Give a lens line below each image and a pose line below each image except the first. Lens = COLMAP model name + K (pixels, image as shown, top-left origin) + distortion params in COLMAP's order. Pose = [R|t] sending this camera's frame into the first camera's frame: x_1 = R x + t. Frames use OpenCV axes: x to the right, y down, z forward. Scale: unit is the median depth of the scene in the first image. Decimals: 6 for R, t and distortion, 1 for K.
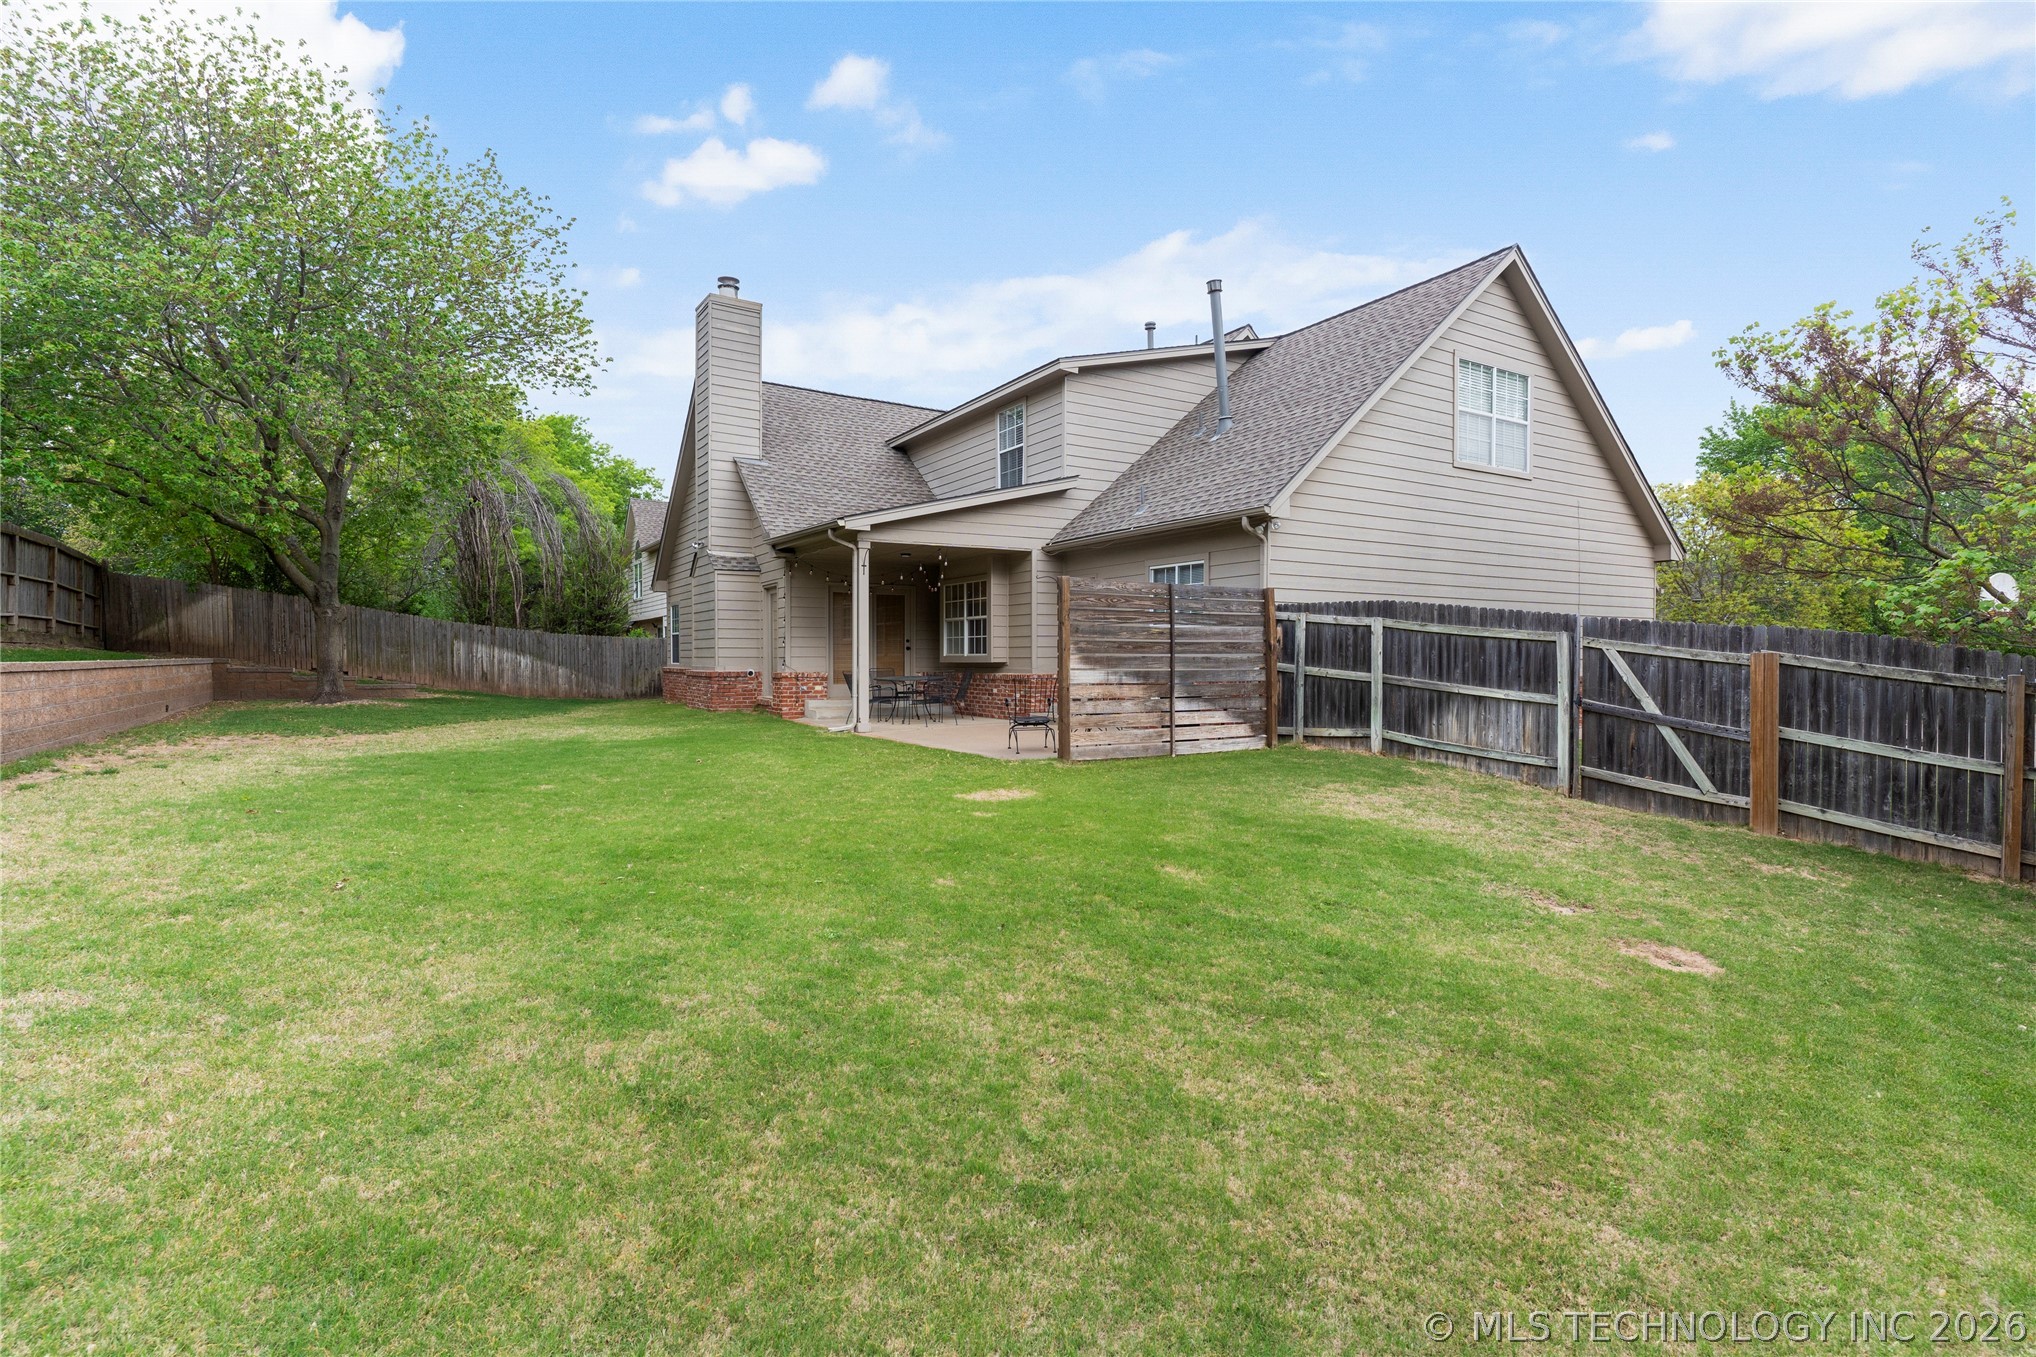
lens RADIAL K [[972.9, 0, 1020.4], [0, 972.9, 666.8], [0, 0, 1]] dist [-0.000804, 0.000128]
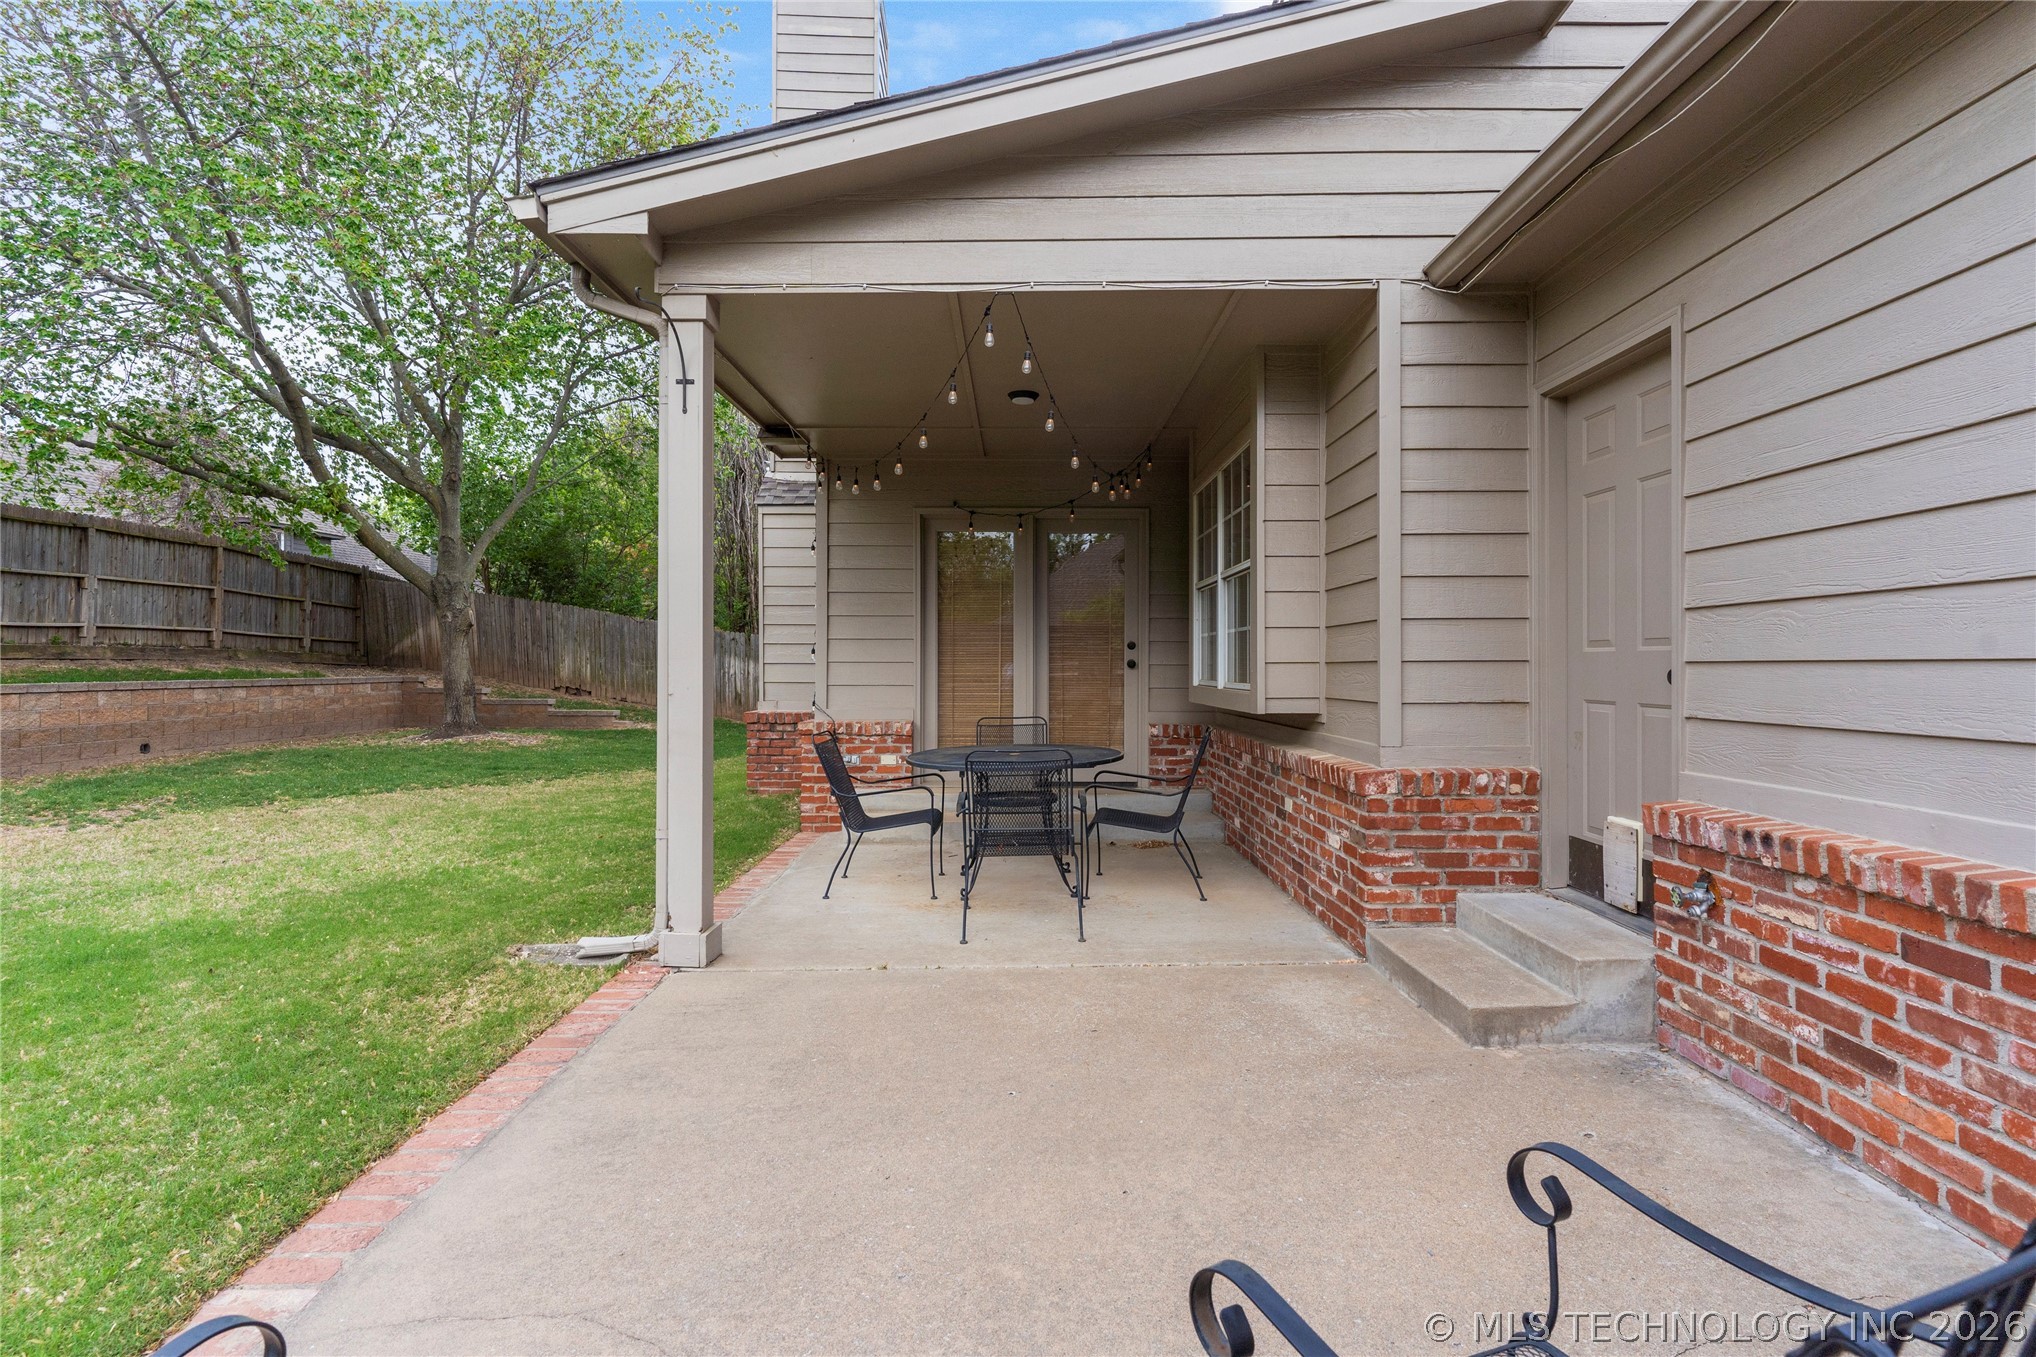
lens RADIAL K [[972.9, 0, 1020.4], [0, 972.9, 666.8], [0, 0, 1]] dist [-0.000804, 0.000128]
pose [[0.854064, 0.000403, -0.520168, 0.058035], [-0.005266, 0.999955, -0.007871, -0.015083], [0.520142, 0.009462, 0.854028, 0.660773]]
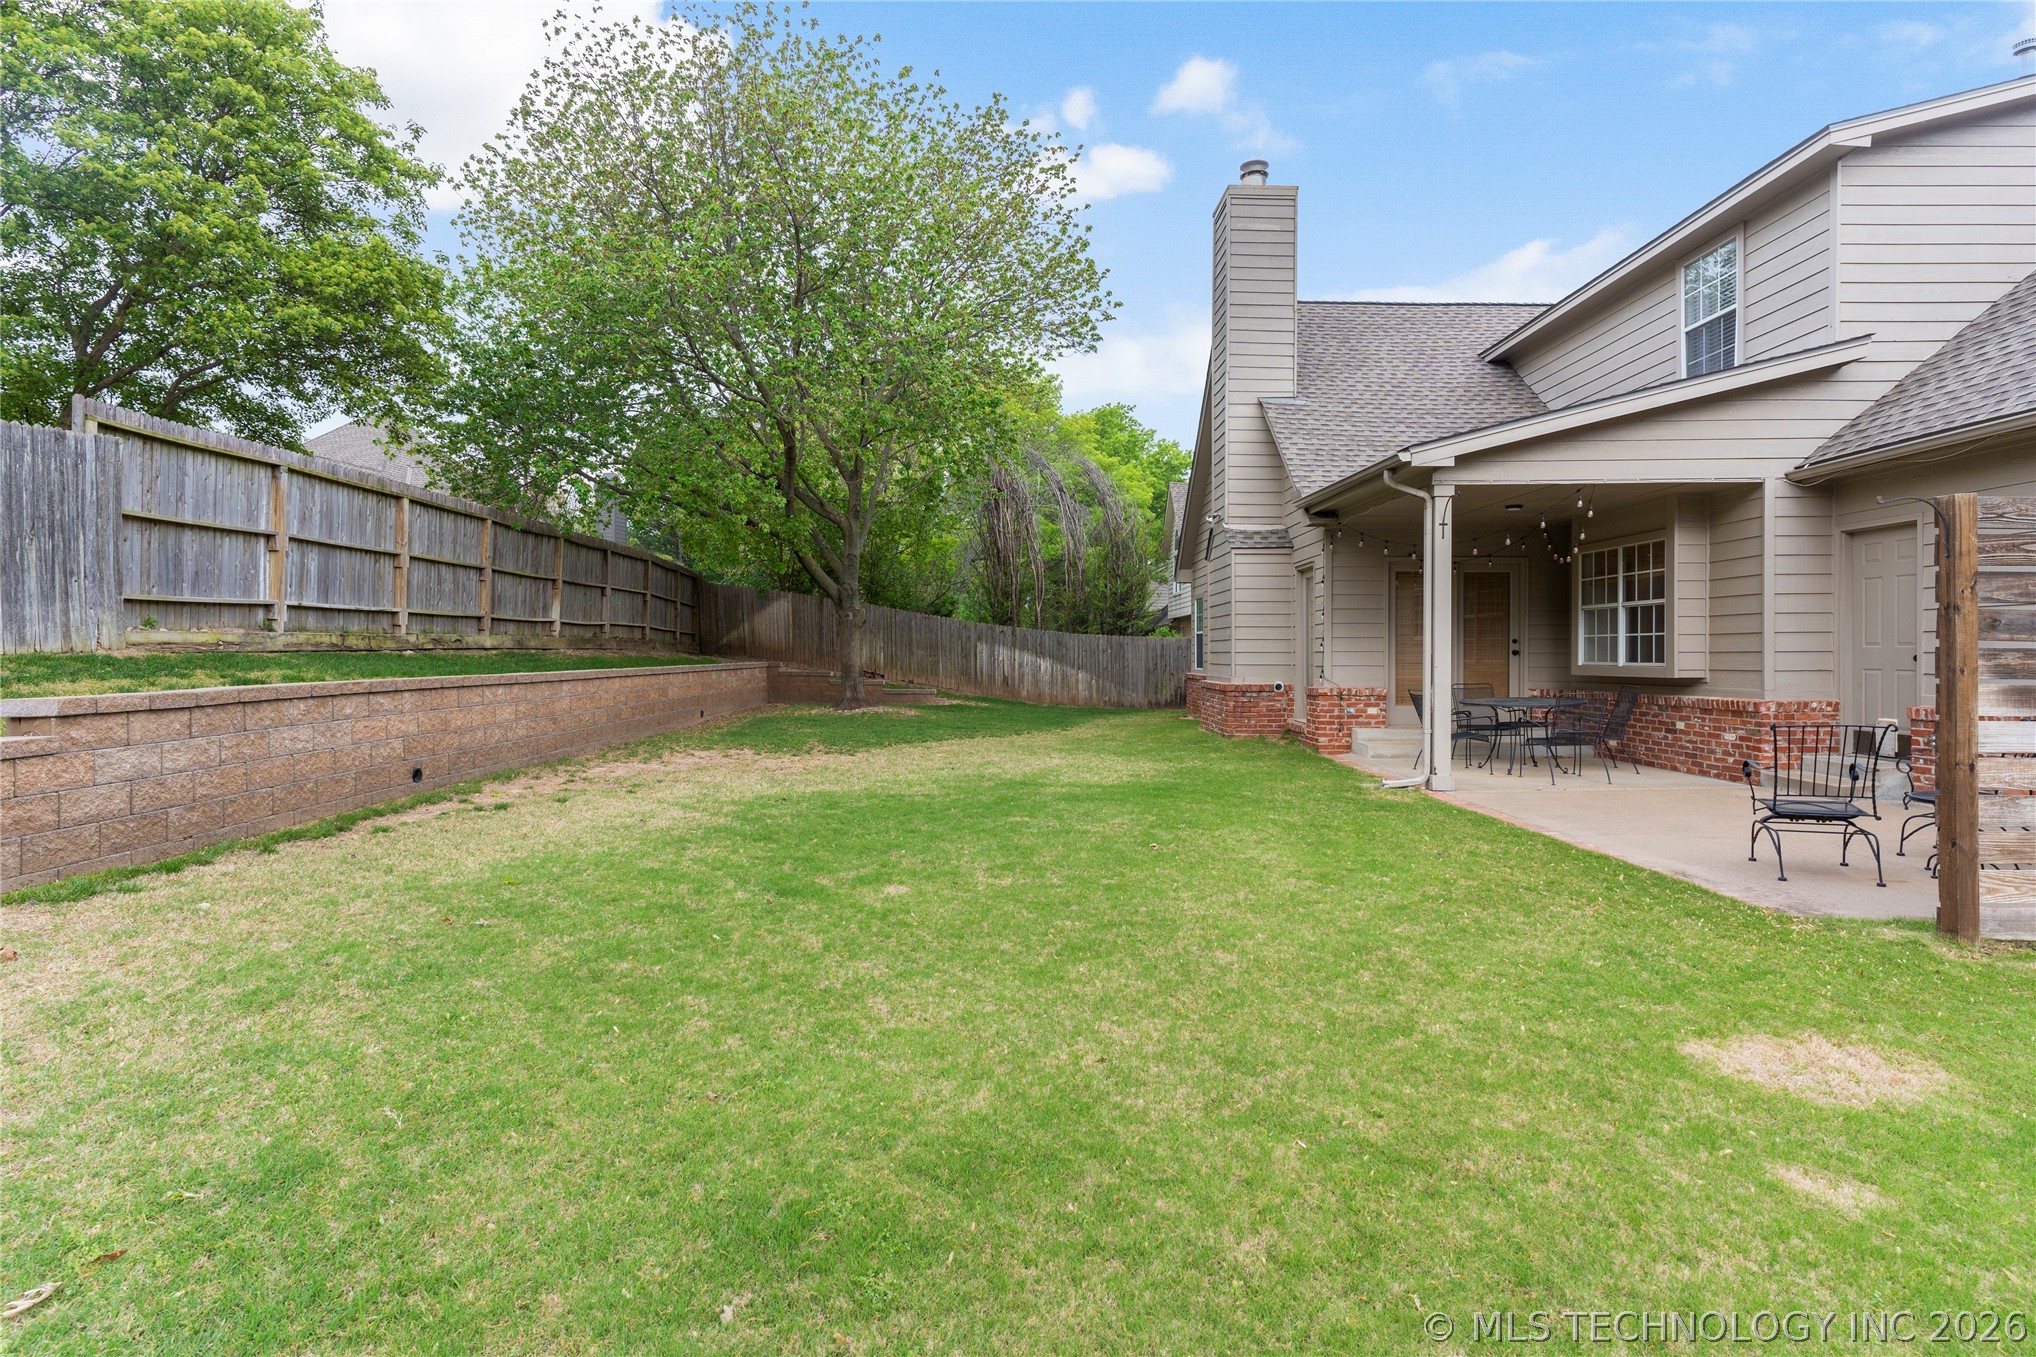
lens RADIAL K [[1039.0, 0, 1012.3], [0, 1039.0, 658.0], [0, 0, 1]] dist [0.010117, -0.000837]
pose [[0.850588, 0.001995, -0.525828, -0.036188], [-0.005164, 0.999976, -0.004558, -0.010880], [0.525807, 0.006592, 0.850578, 0.232721]]
